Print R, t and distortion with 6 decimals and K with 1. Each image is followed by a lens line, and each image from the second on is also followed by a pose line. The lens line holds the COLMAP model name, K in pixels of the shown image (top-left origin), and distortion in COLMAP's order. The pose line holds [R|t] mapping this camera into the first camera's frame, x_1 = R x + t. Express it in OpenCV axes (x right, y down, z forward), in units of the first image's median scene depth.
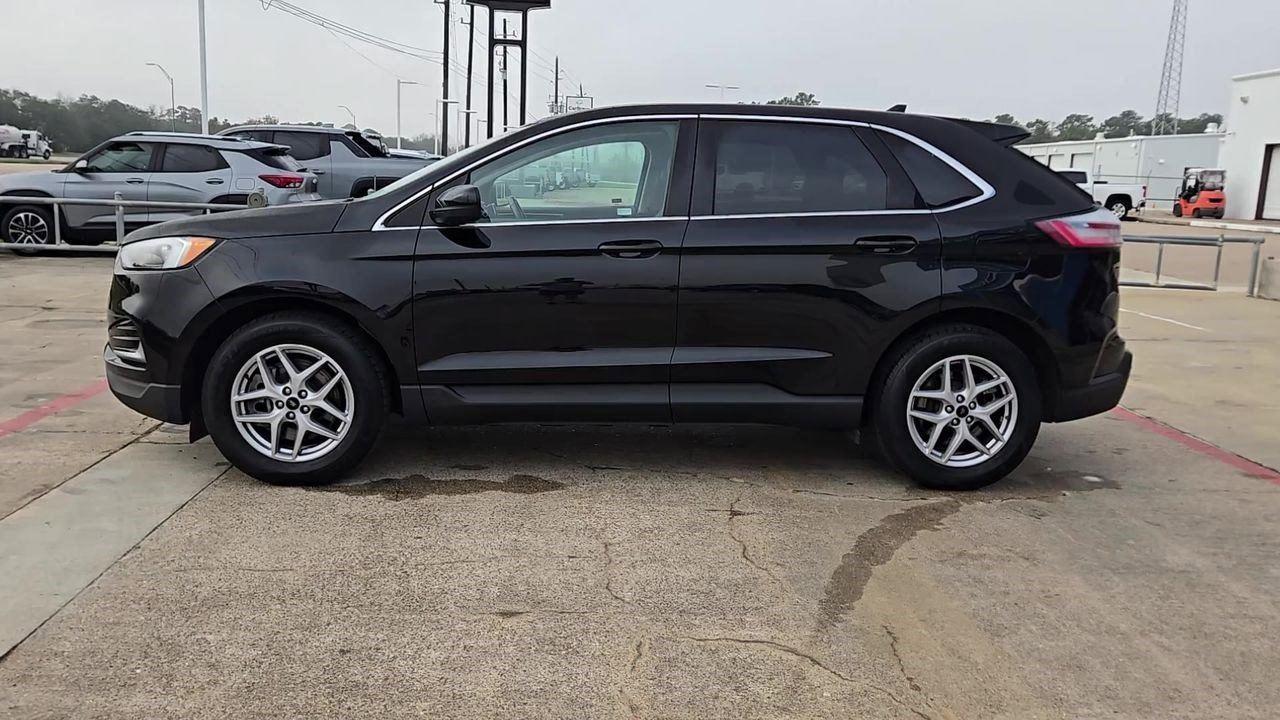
lens RADIAL K [[1074.1, 0, 639.7], [0, 1074.1, 353.3], [0, 0, 1]] dist [0.015068, 0.008745]
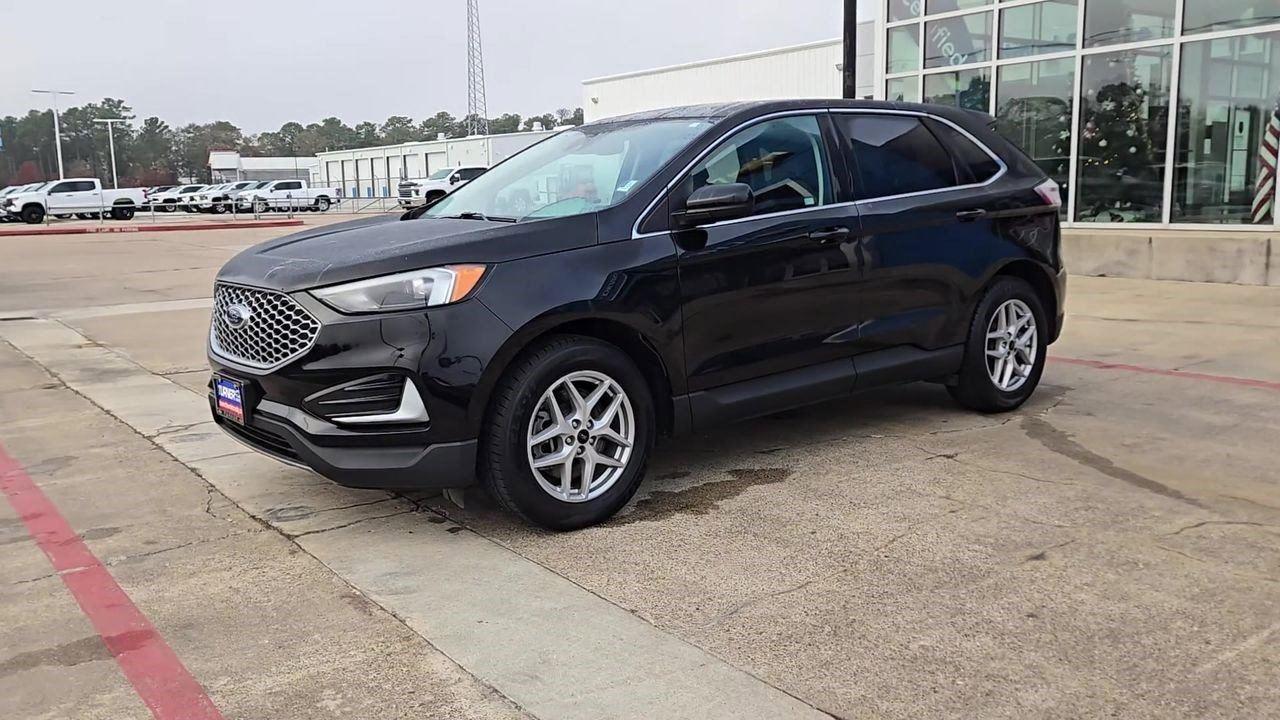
lens RADIAL K [[1074.1, 0, 639.9], [0, 1074.1, 361.4], [0, 0, 1]] dist [0.015068, 0.008745]
pose [[0.821489, -0.148655, 0.550507, -0.768917], [0.146707, 0.988021, 0.047876, -0.051936], [-0.551029, 0.041434, 0.833457, 0.217439]]
